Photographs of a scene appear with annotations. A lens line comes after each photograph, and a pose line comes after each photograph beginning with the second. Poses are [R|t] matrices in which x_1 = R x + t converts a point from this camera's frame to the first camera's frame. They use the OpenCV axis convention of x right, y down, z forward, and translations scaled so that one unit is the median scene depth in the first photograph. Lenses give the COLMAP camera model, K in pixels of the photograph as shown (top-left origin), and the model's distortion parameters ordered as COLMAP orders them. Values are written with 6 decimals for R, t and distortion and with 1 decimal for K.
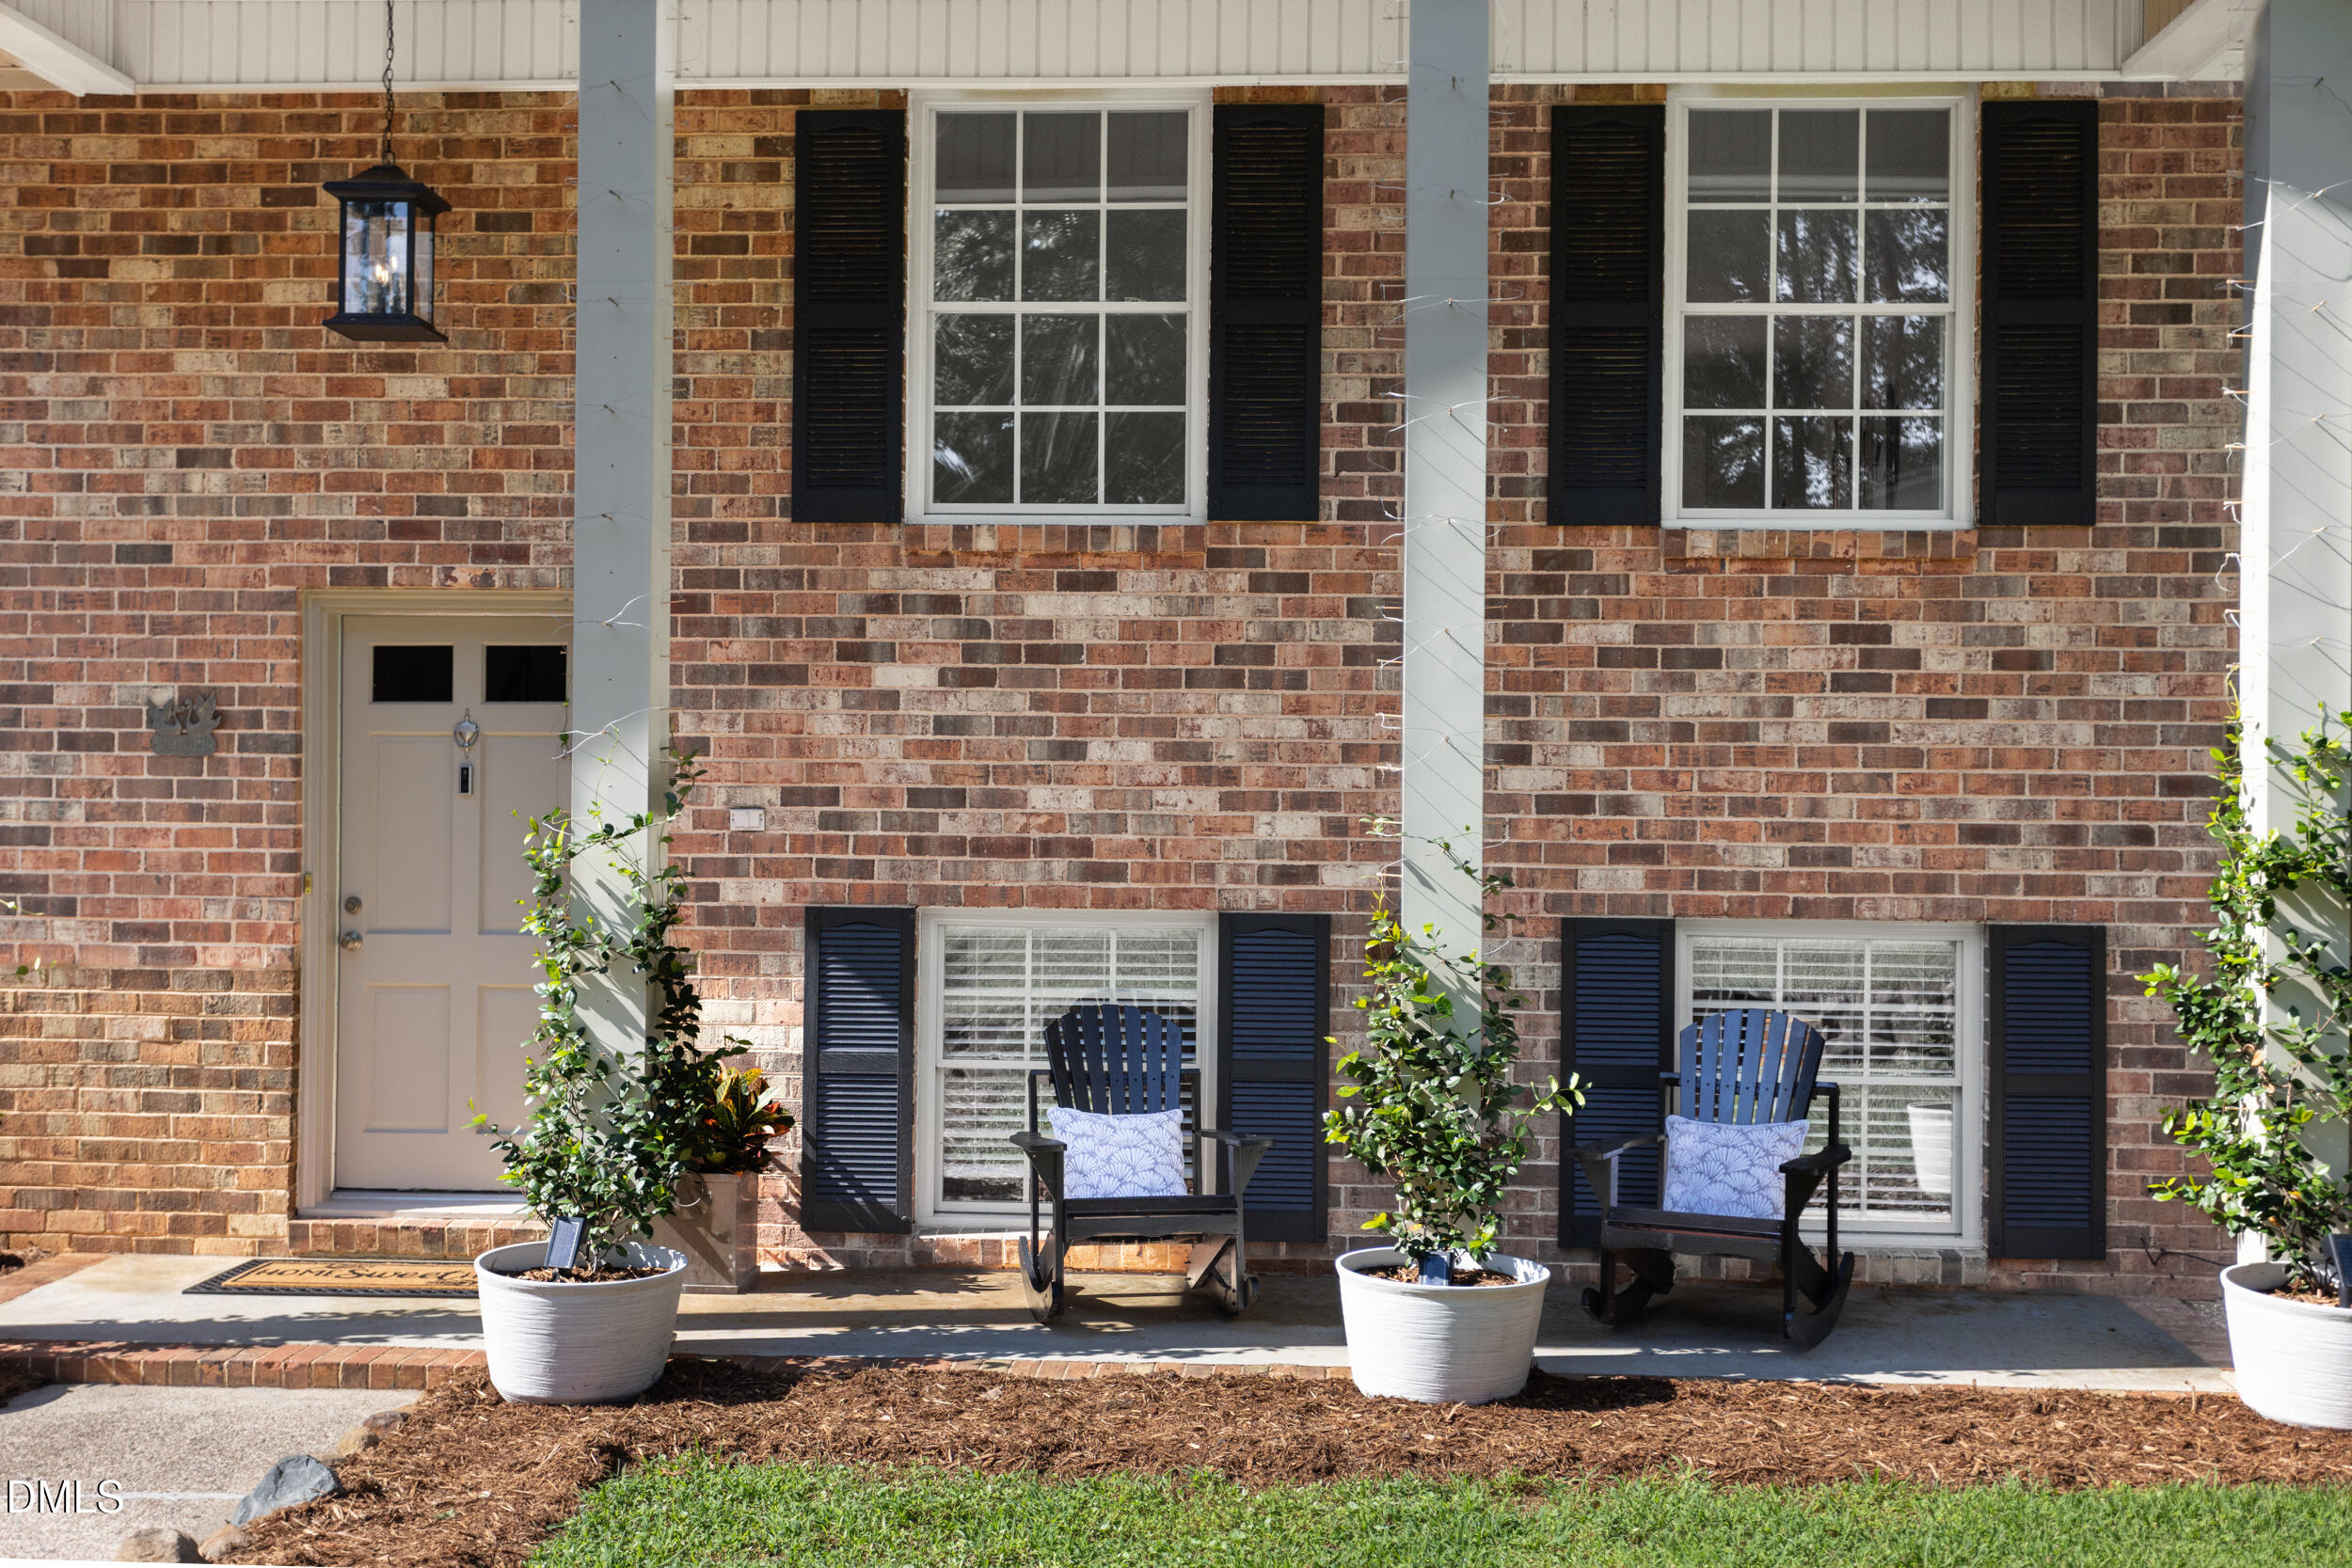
lens RADIAL K [[2738.0, 0, 1202.2], [0, 2738.0, 742.4], [0, 0, 1]] dist [0.018495, 0.000000]
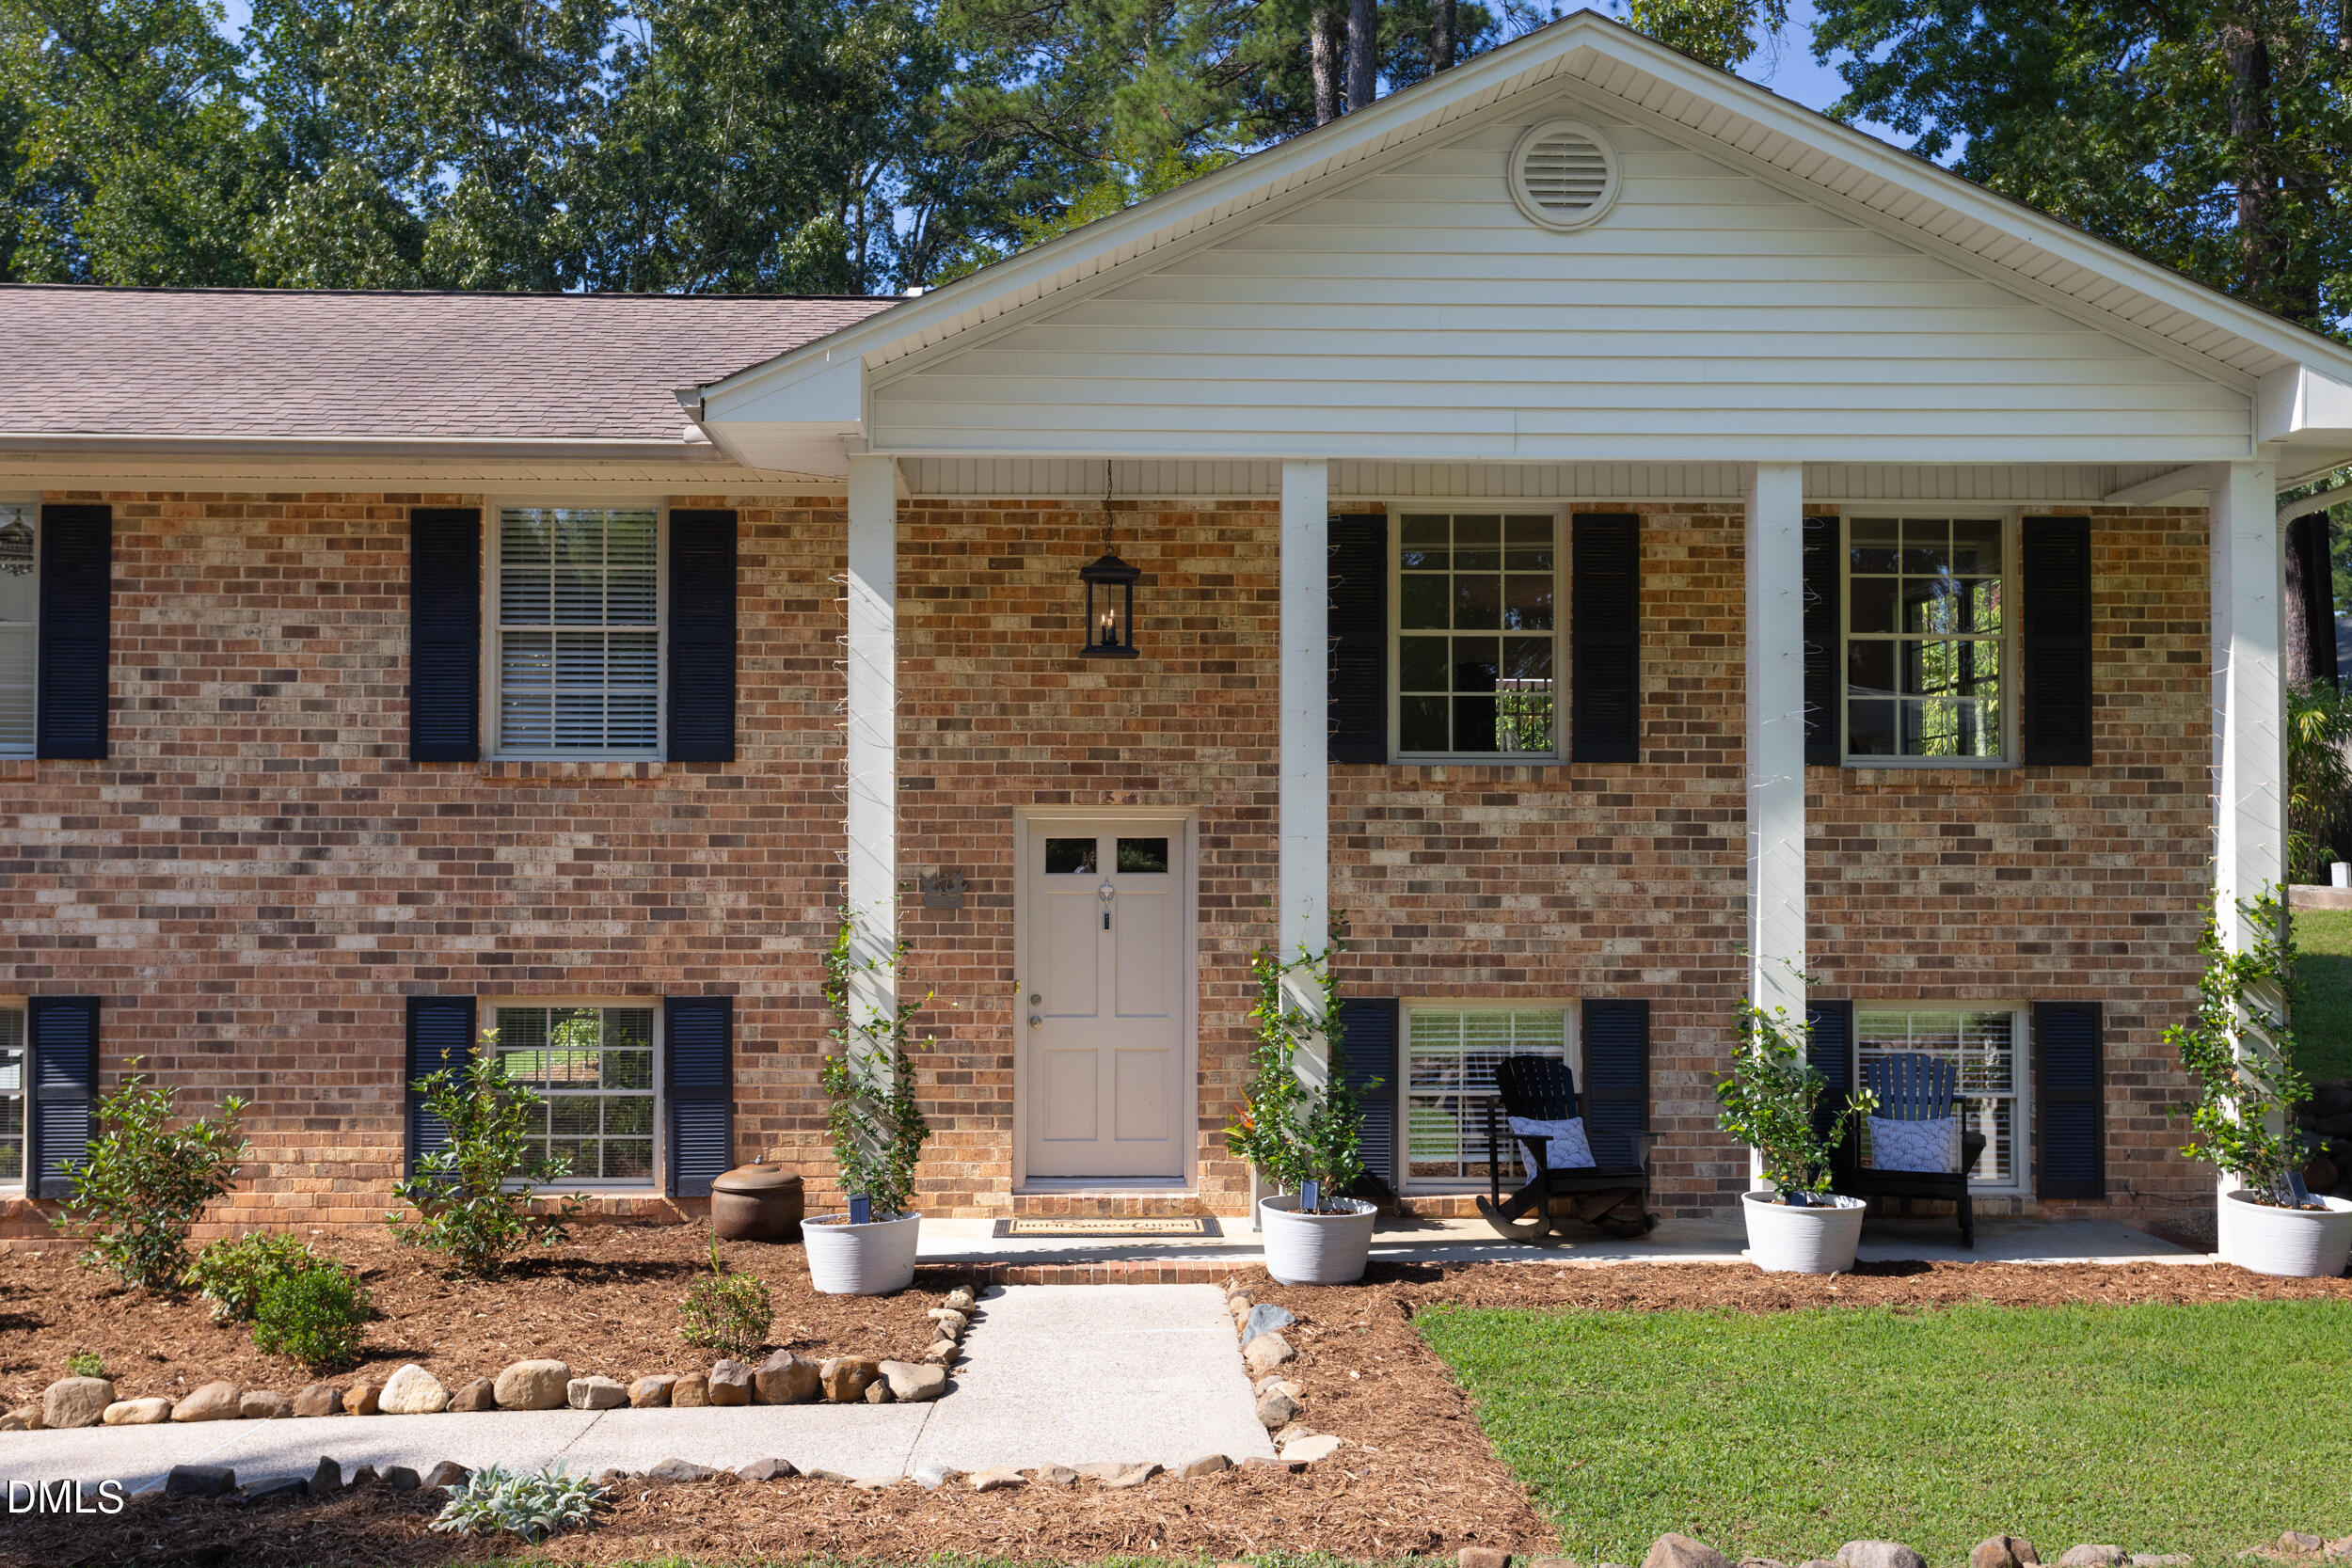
lens RADIAL K [[2315.2, 0, 1186.0], [0, 2315.2, 791.9], [0, 0, 1]] dist [0.025898, 0.000000]
pose [[0.996041, -0.003244, 0.088838, -0.357026], [0.004953, 0.999807, -0.019019, -0.037914], [-0.088759, 0.019383, 0.995865, -0.380371]]
